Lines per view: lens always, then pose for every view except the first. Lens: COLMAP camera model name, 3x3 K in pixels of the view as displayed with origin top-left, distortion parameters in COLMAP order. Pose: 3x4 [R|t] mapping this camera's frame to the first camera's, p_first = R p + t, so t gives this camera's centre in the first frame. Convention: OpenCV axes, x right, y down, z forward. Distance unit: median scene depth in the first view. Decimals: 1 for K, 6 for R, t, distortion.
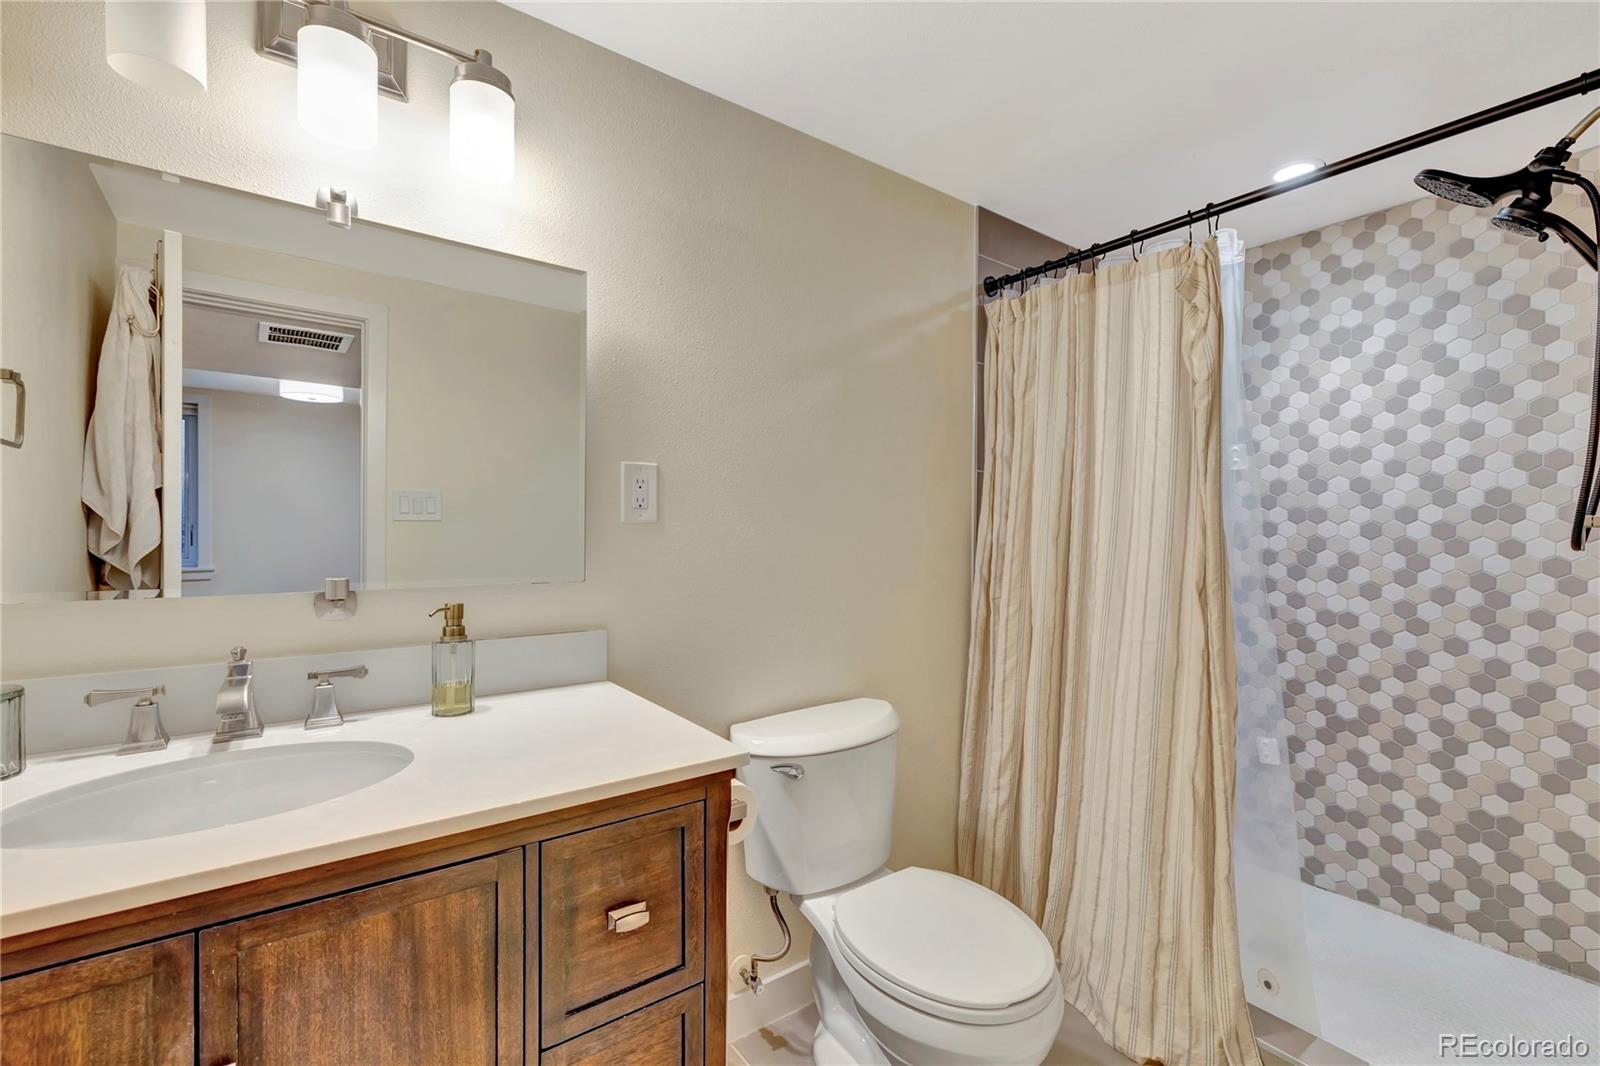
lens RADIAL K [[705.2, 0, 802.6], [0, 705.2, 534.6], [0, 0, 1]] dist [-0.001581, 0.001582]
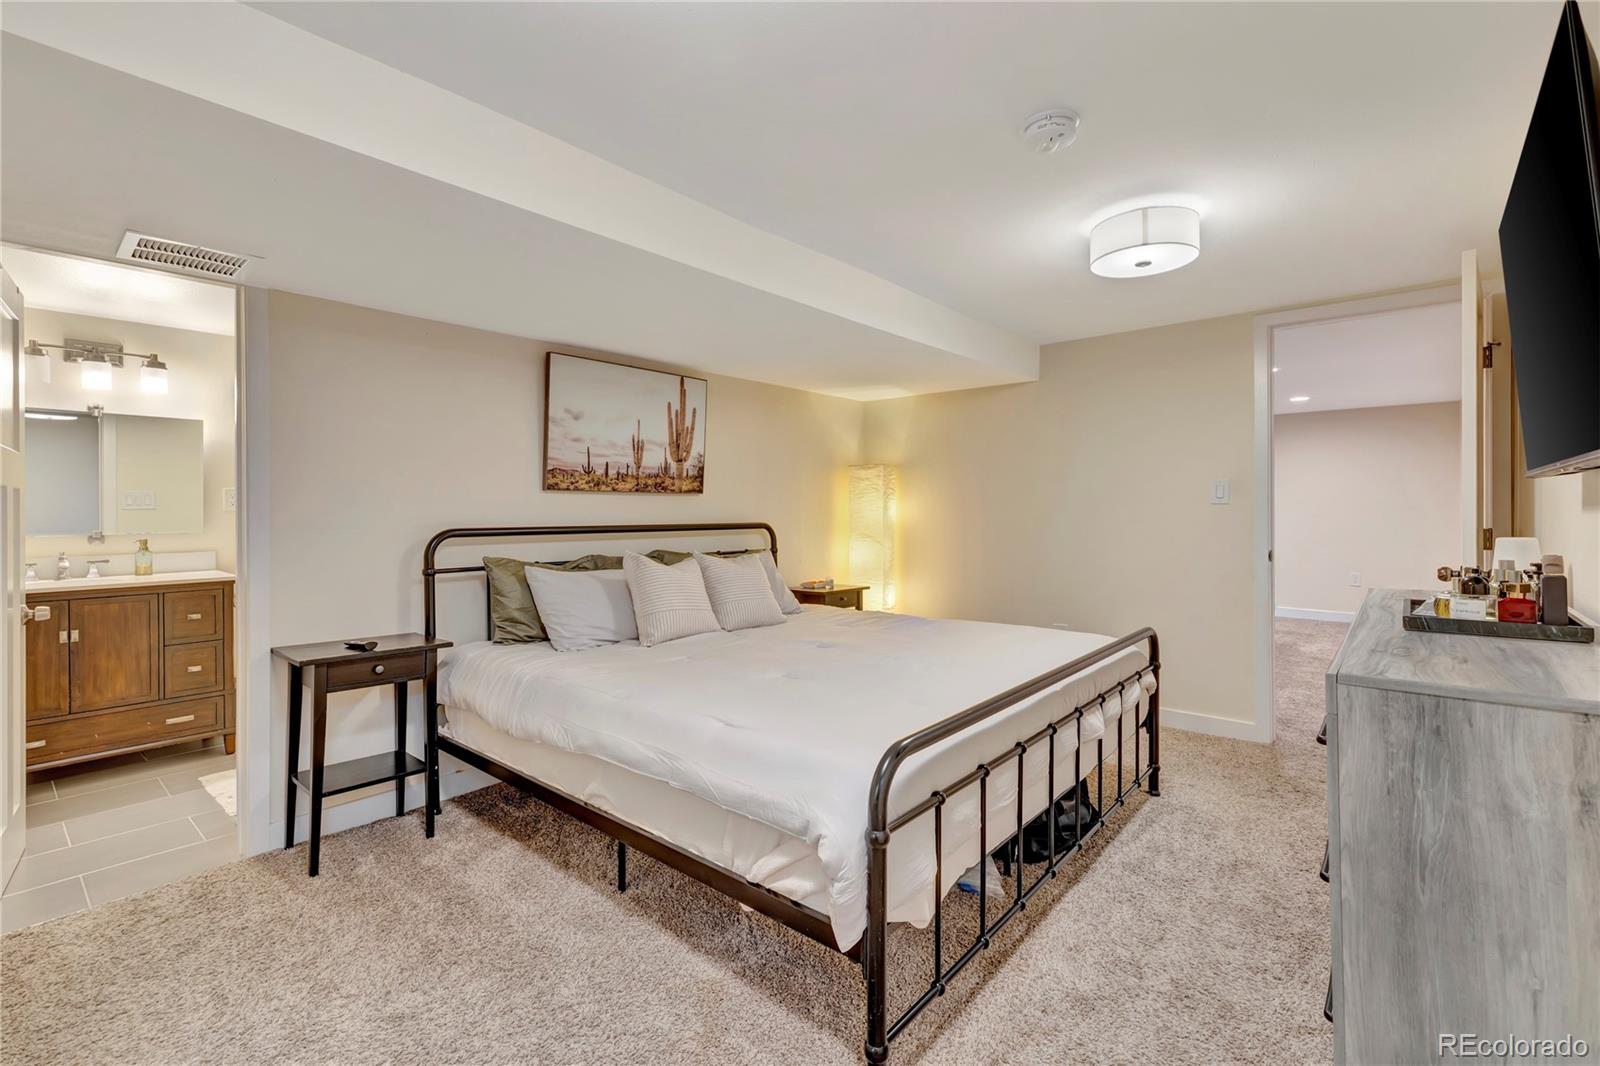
lens RADIAL K [[705.2, 0, 813.0], [0, 705.2, 510.8], [0, 0, 1]] dist [-0.001581, 0.001582]
pose [[0.970092, -0.008961, 0.242574, 1.603385], [0.009447, 0.999955, -0.000842, 0.005553], [-0.242555, 0.003109, 0.970133, -2.707598]]
